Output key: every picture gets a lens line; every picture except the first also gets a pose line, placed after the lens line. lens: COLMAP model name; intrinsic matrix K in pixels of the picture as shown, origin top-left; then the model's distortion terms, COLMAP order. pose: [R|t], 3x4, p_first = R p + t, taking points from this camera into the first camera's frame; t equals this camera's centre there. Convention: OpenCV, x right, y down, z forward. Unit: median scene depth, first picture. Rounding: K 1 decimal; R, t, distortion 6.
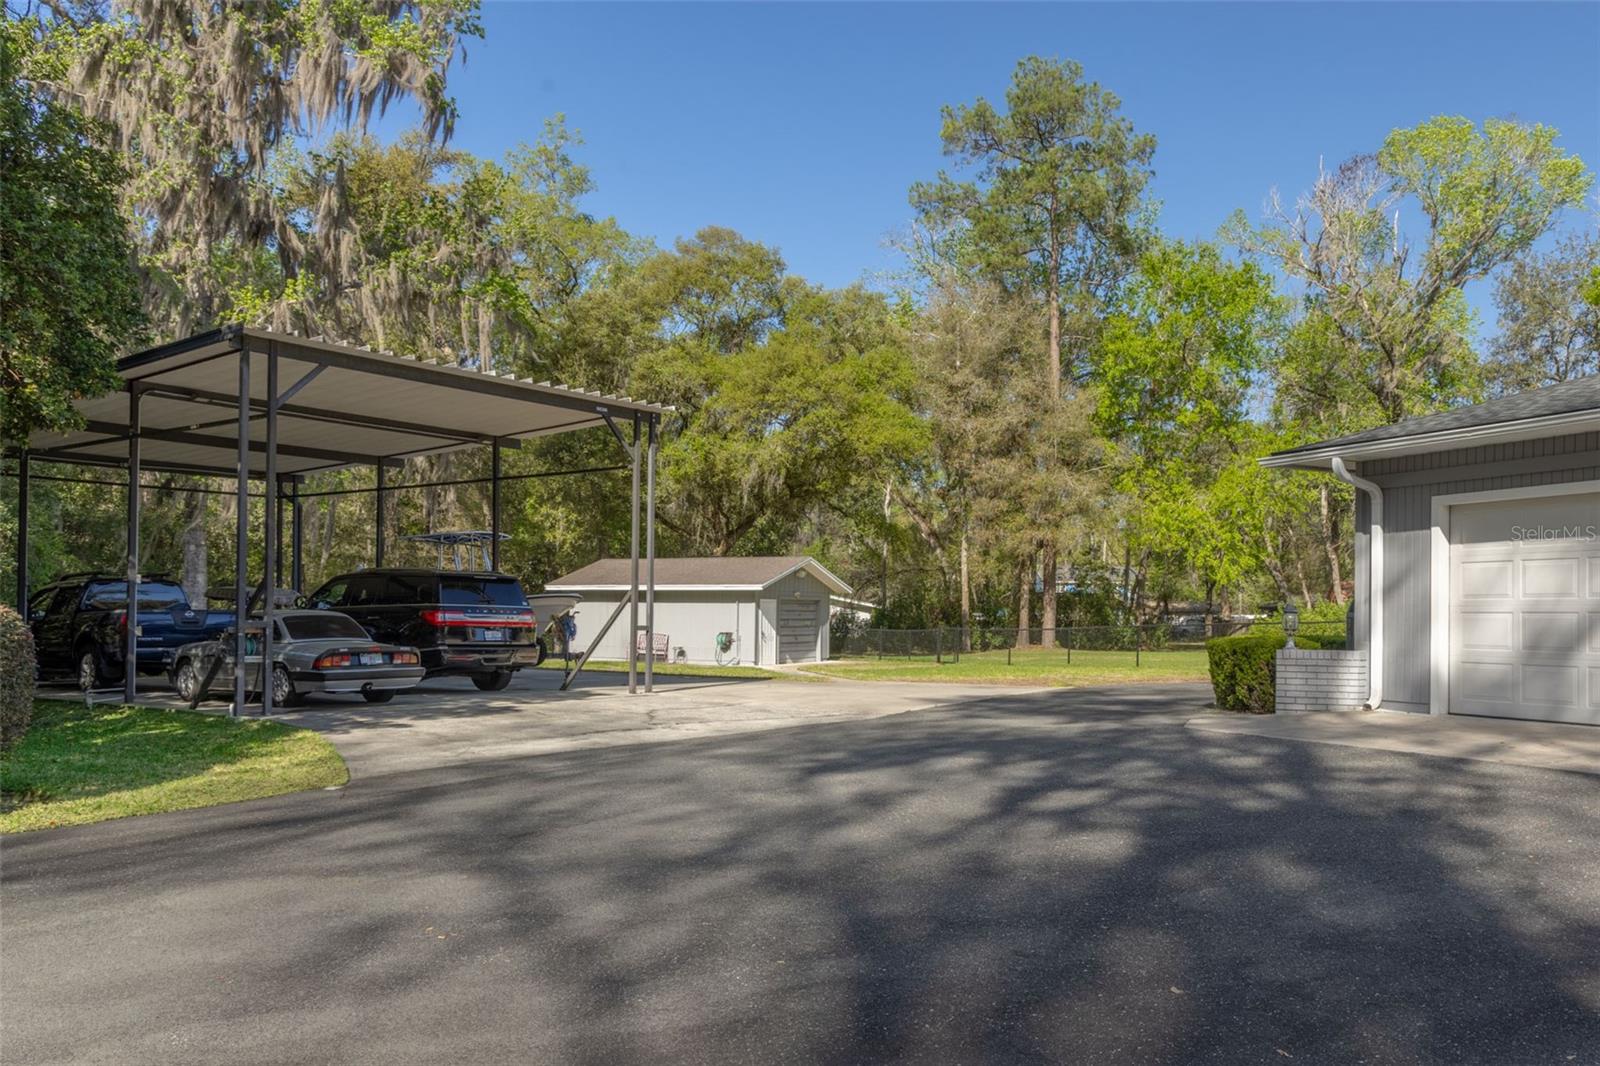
lens RADIAL K [[1323.2, 0, 800.0], [0, 1323.2, 533.0], [0, 0, 1]] dist [0.075973, 0.004604]
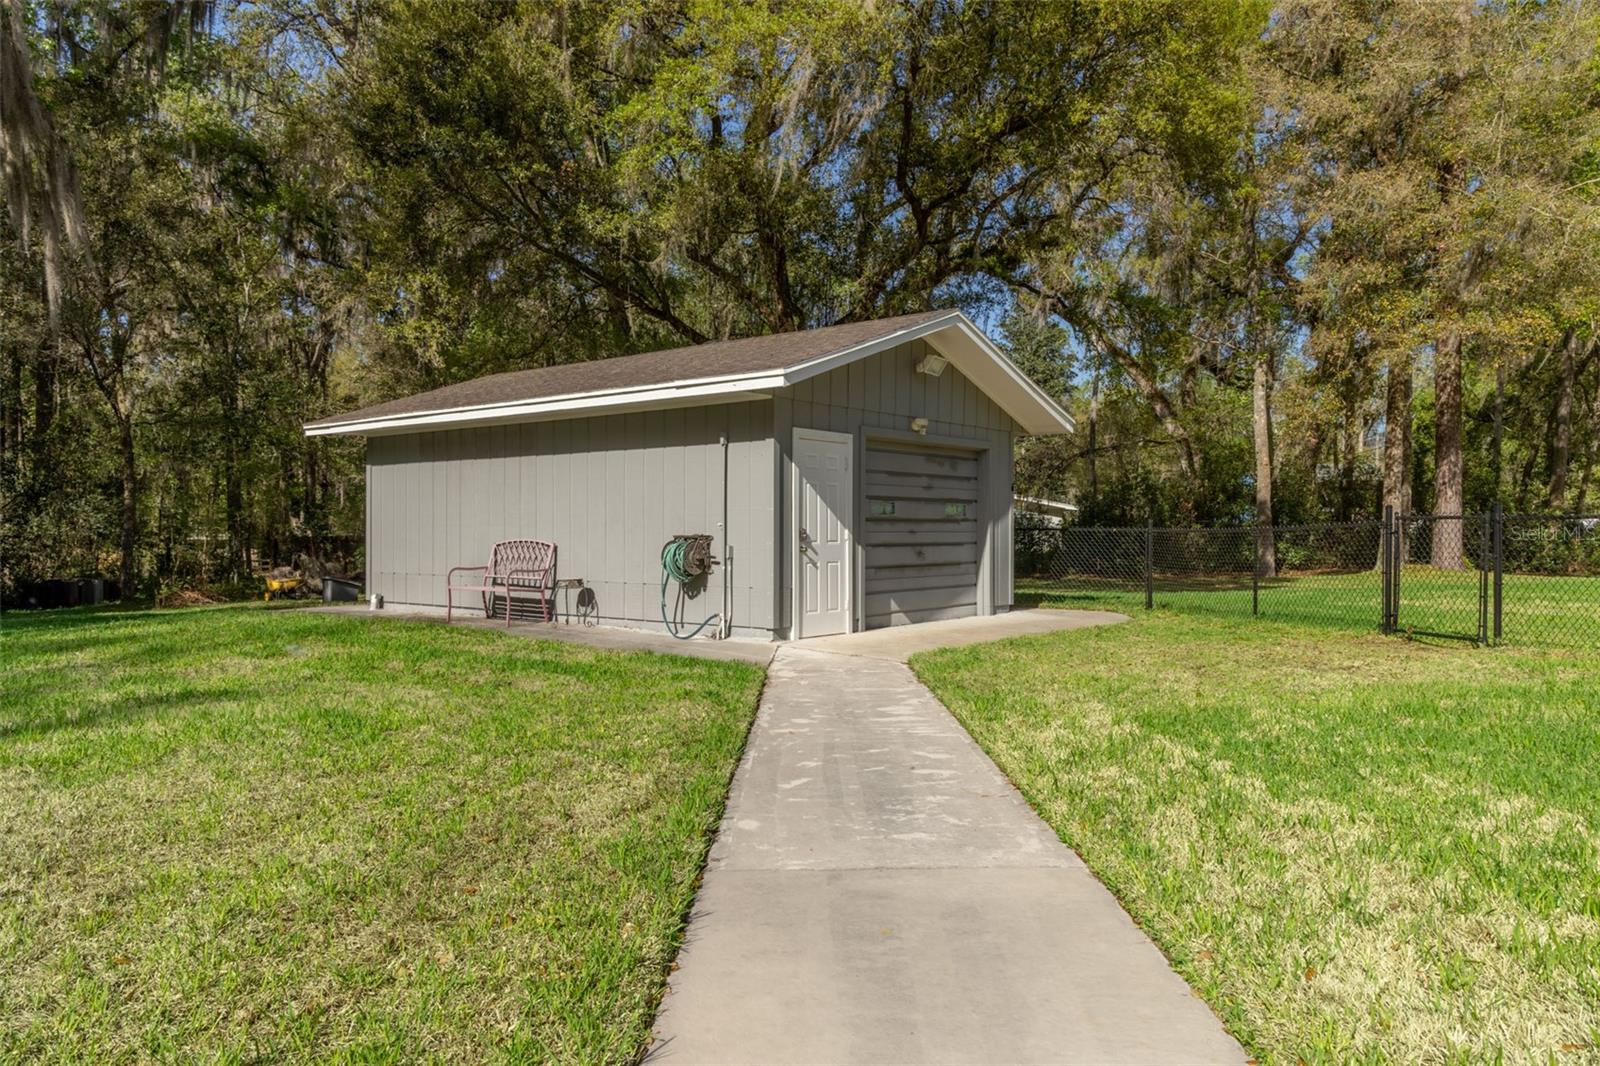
lens RADIAL K [[1323.2, 0, 800.0], [0, 1323.2, 533.0], [0, 0, 1]] dist [0.075973, 0.004604]
pose [[0.991414, -0.016894, -0.129664, 0.011565], [0.024510, 0.998052, 0.057365, 0.054921], [0.128442, -0.060051, 0.989897, 0.668116]]
